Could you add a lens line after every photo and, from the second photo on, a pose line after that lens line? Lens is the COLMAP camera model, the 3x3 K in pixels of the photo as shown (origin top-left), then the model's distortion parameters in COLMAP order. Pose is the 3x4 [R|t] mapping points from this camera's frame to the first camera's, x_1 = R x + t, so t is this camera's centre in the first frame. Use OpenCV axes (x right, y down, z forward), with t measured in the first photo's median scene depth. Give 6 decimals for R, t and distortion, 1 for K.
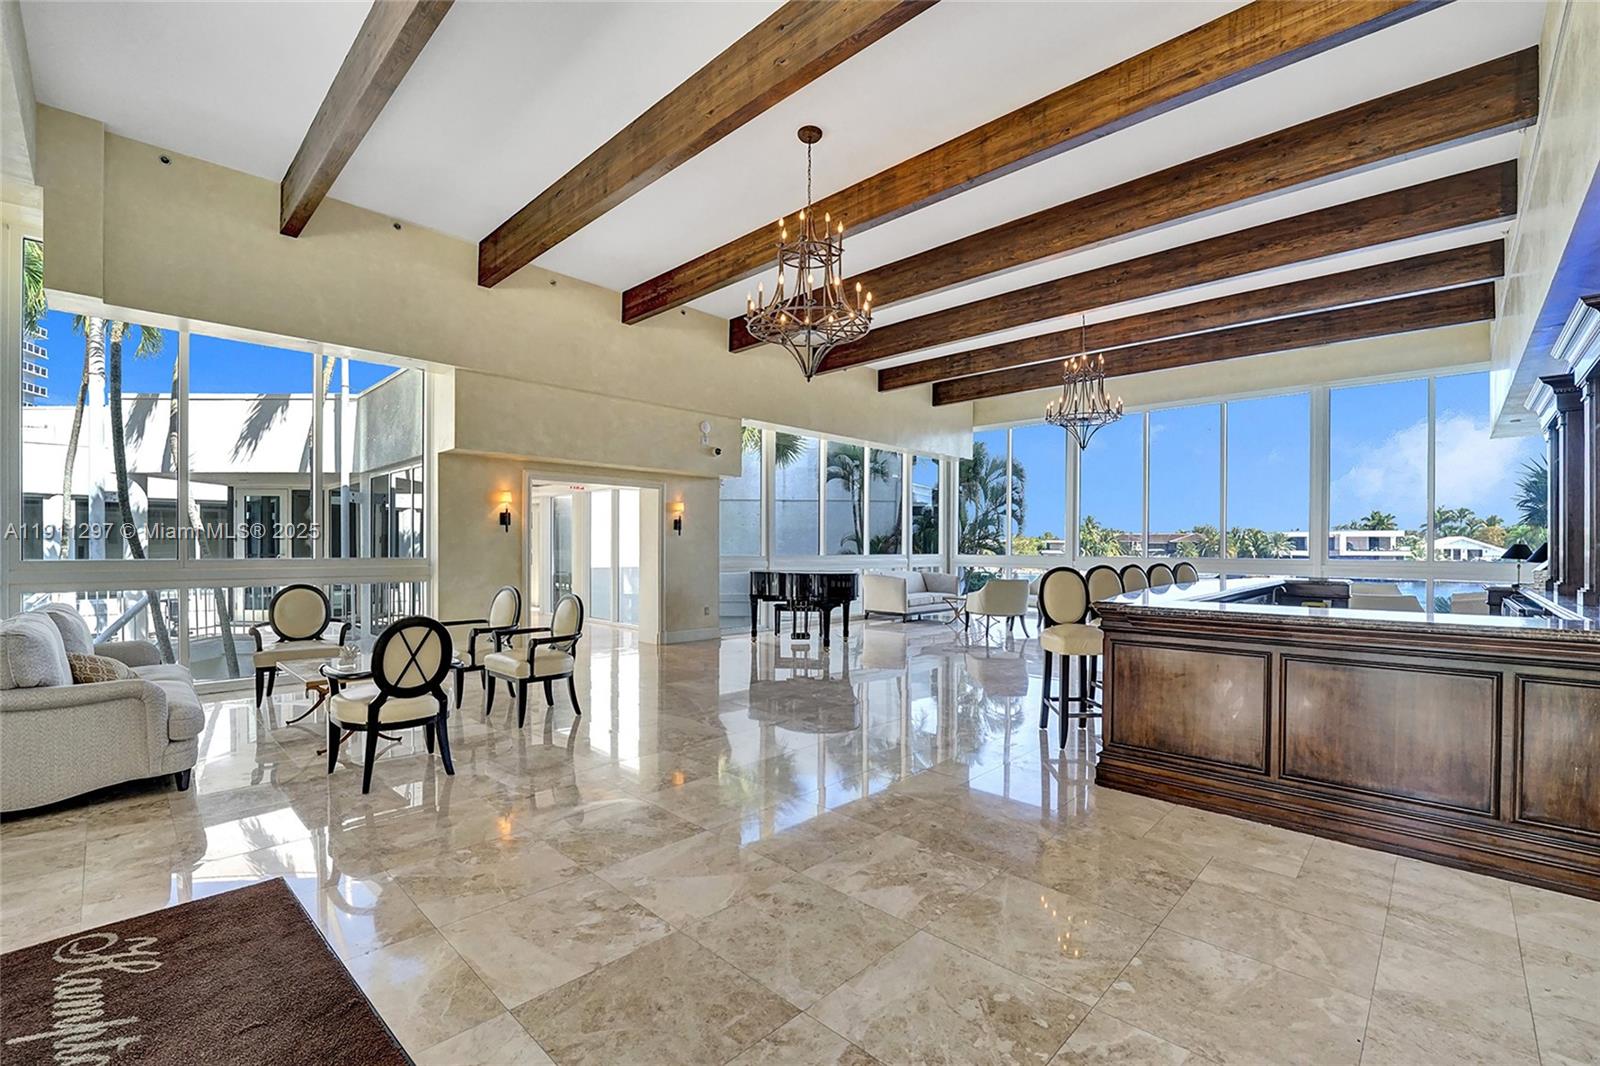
lens RADIAL K [[684.0, 0, 800.0], [0, 684.0, 533.0], [0, 0, 1]] dist [0.001450, 0.000152]
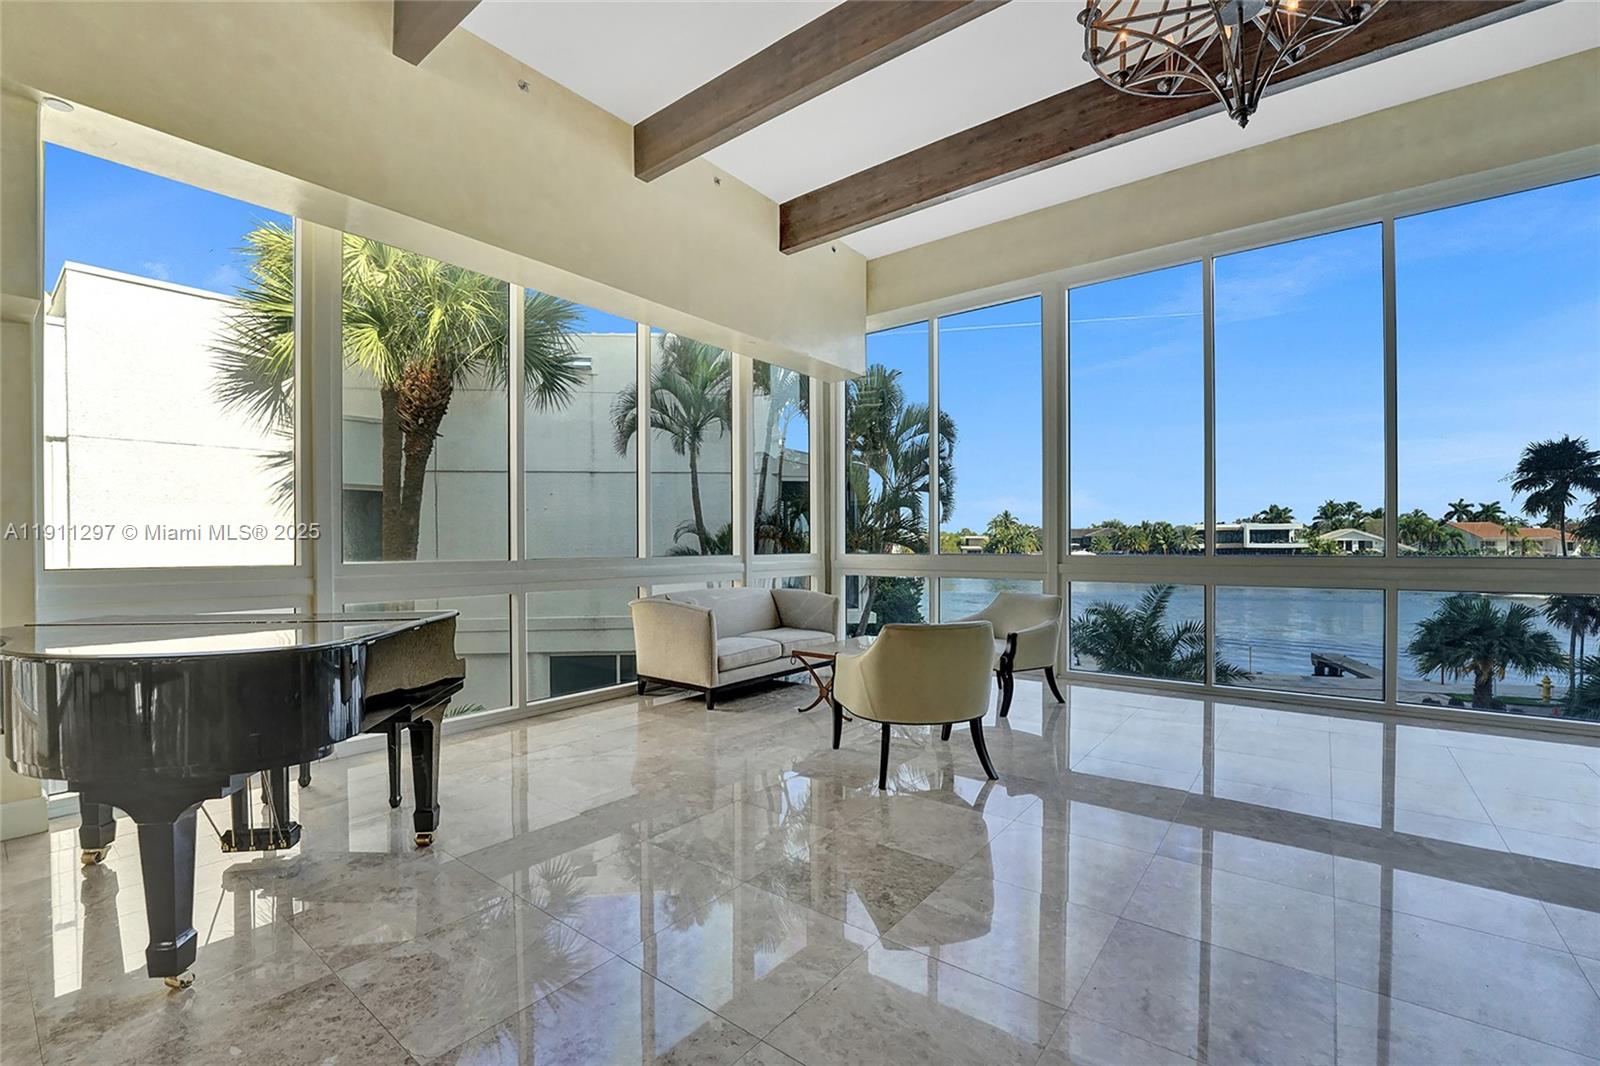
lens RADIAL K [[684.0, 0, 800.0], [0, 684.0, 533.0], [0, 0, 1]] dist [0.001450, 0.000152]
pose [[0.994162, -0.007586, 0.107627, 0.109680], [0.007176, 0.999965, 0.004195, 0.009348], [-0.107655, -0.003398, 0.994183, 0.367469]]
